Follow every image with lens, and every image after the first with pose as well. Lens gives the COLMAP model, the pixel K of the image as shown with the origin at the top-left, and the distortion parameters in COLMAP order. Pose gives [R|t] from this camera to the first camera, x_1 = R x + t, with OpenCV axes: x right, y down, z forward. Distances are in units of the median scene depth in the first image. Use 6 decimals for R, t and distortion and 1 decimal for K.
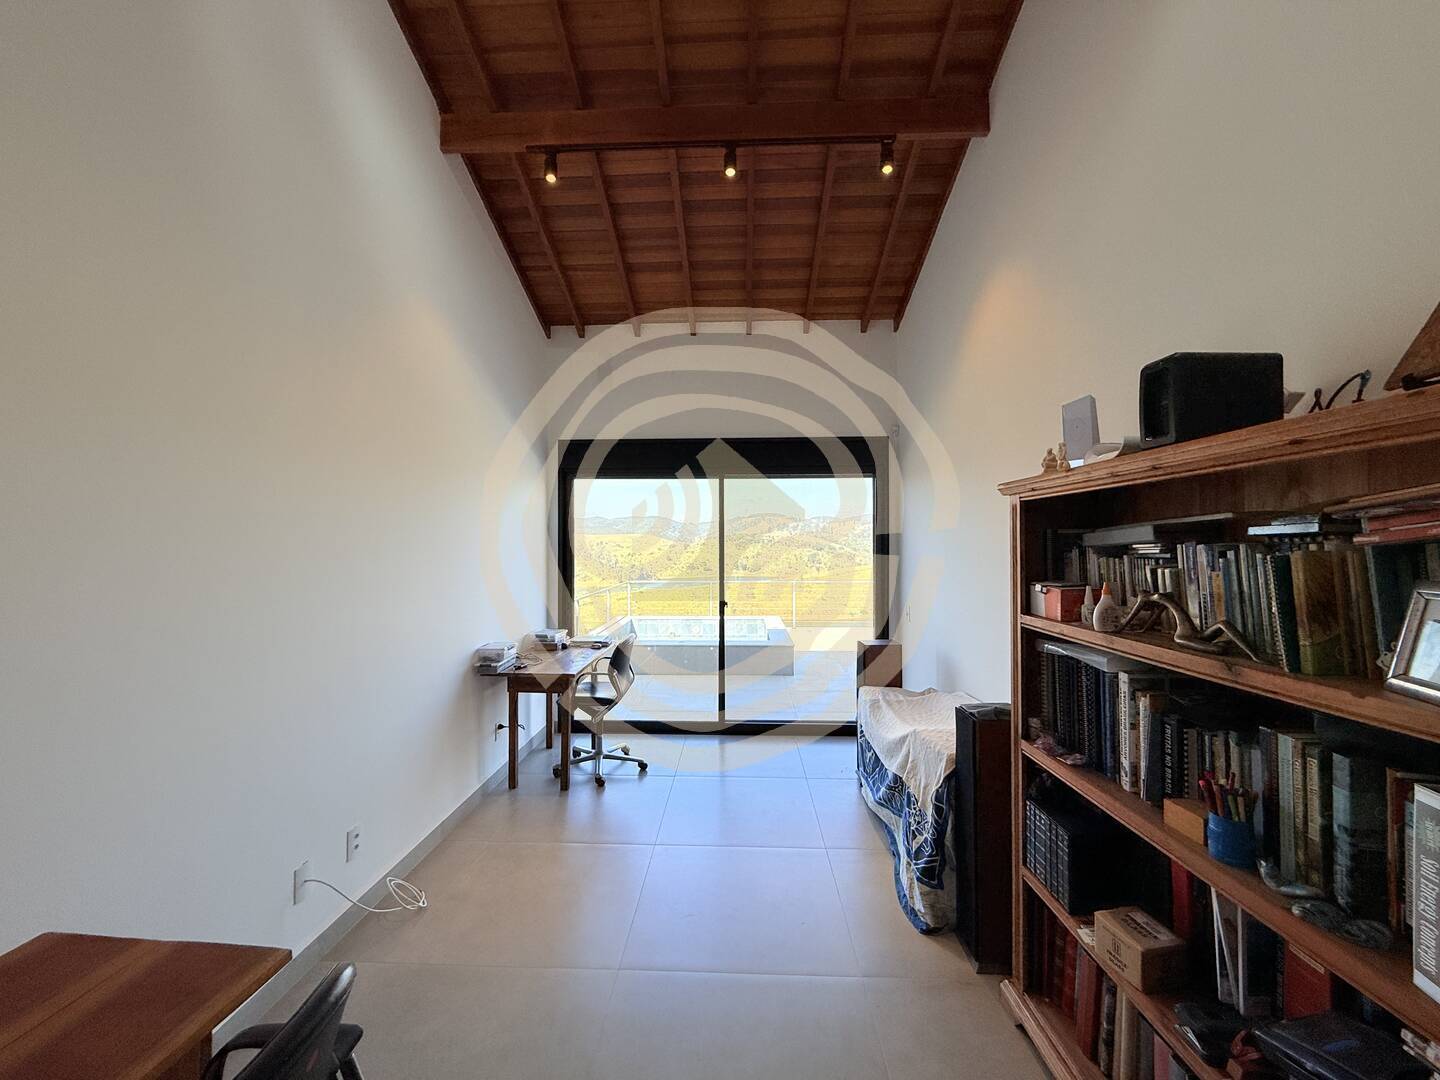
lens RADIAL K [[577.8, 0, 742.9], [0, 577.8, 523.4], [0, 0, 1]] dist [-0.002485, 0.000133]
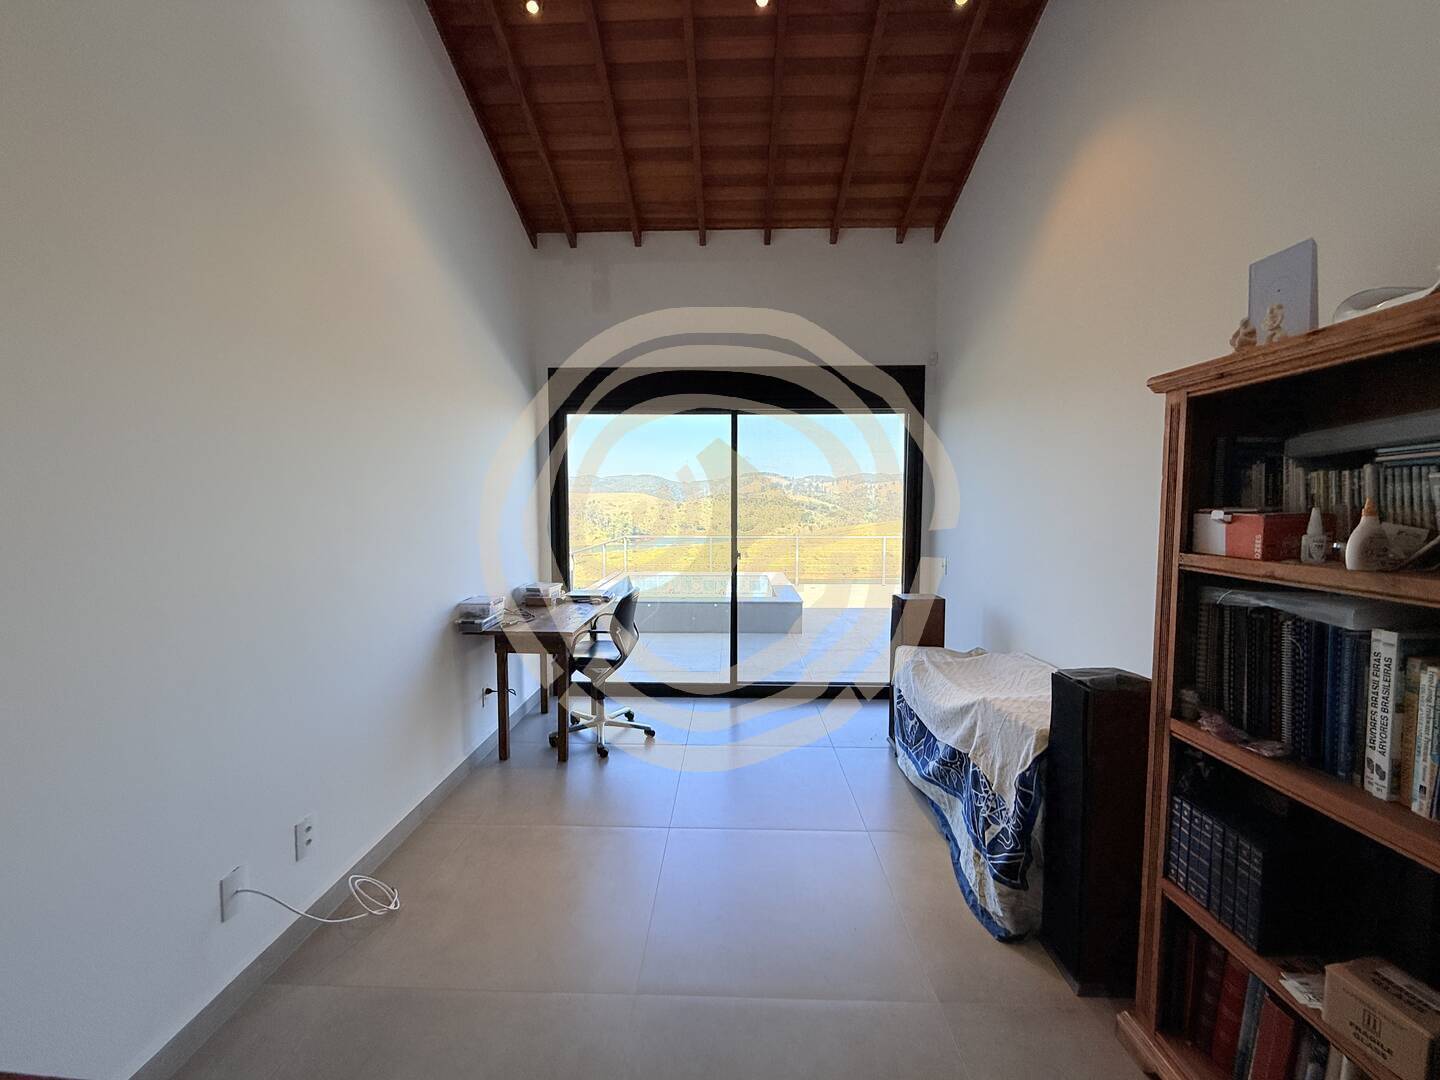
lens RADIAL K [[577.8, 0, 741.0], [0, 577.8, 517.4], [0, 0, 1]] dist [-0.002485, 0.000133]
pose [[0.999955, 0.001141, 0.009443, -0.045015], [-0.001704, 0.998205, 0.059861, 0.035577], [-0.009358, -0.059874, 0.998162, 0.138787]]
